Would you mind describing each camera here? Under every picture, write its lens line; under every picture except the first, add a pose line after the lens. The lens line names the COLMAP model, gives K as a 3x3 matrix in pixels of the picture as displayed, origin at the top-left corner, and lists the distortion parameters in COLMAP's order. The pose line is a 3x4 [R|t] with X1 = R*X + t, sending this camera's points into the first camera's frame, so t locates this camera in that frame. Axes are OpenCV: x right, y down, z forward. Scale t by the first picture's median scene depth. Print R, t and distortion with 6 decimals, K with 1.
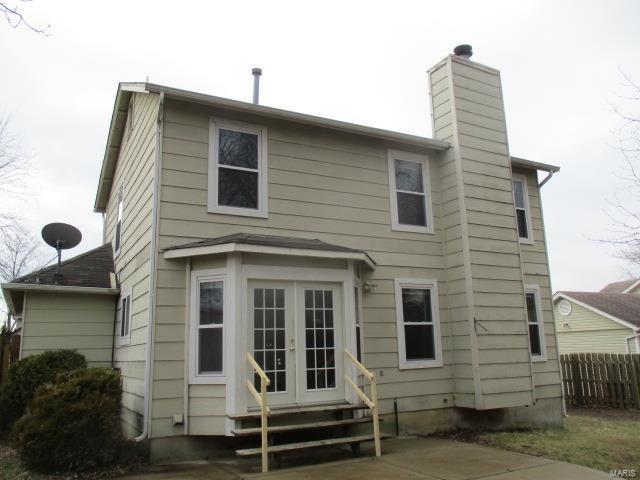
lens RADIAL K [[530.2, 0, 323.6], [0, 530.2, 225.7], [0, 0, 1]] dist [-0.031939, 0.003655]
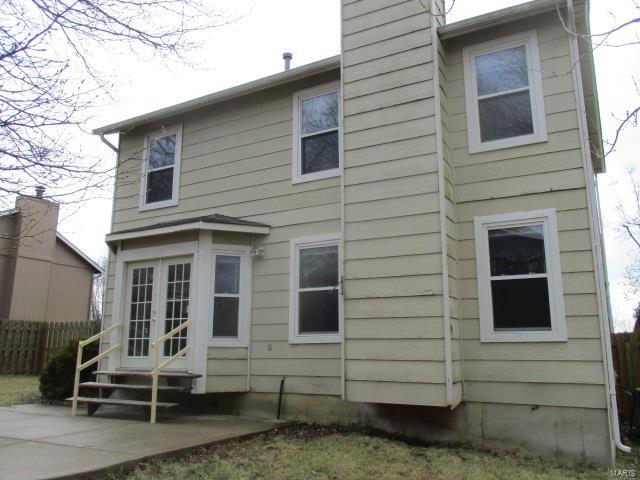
lens RADIAL K [[530.2, 0, 323.6], [0, 530.2, 225.7], [0, 0, 1]] dist [-0.031939, 0.003655]
pose [[0.537523, -0.164315, -0.827085, 0.920519], [0.180742, 0.980486, -0.077326, 0.161055], [0.823651, -0.107925, 0.556732, 0.589315]]
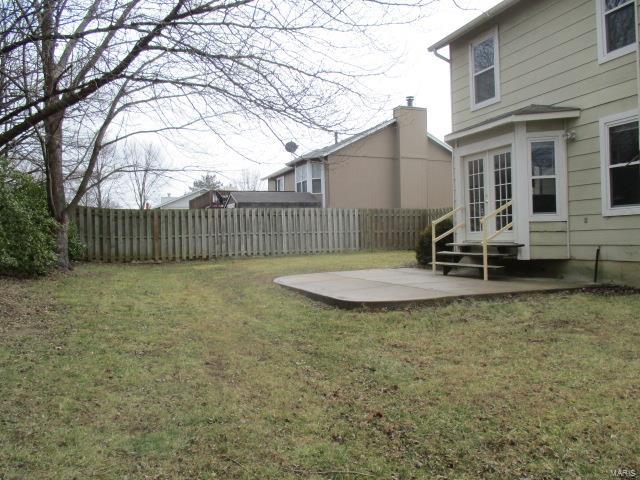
lens RADIAL K [[530.2, 0, 323.6], [0, 530.2, 225.7], [0, 0, 1]] dist [-0.031939, 0.003655]
pose [[-0.140070, 0.012845, -0.990058, 1.138059], [0.249125, 0.968206, -0.022684, 0.186452], [0.958289, -0.249825, -0.138817, 0.653638]]
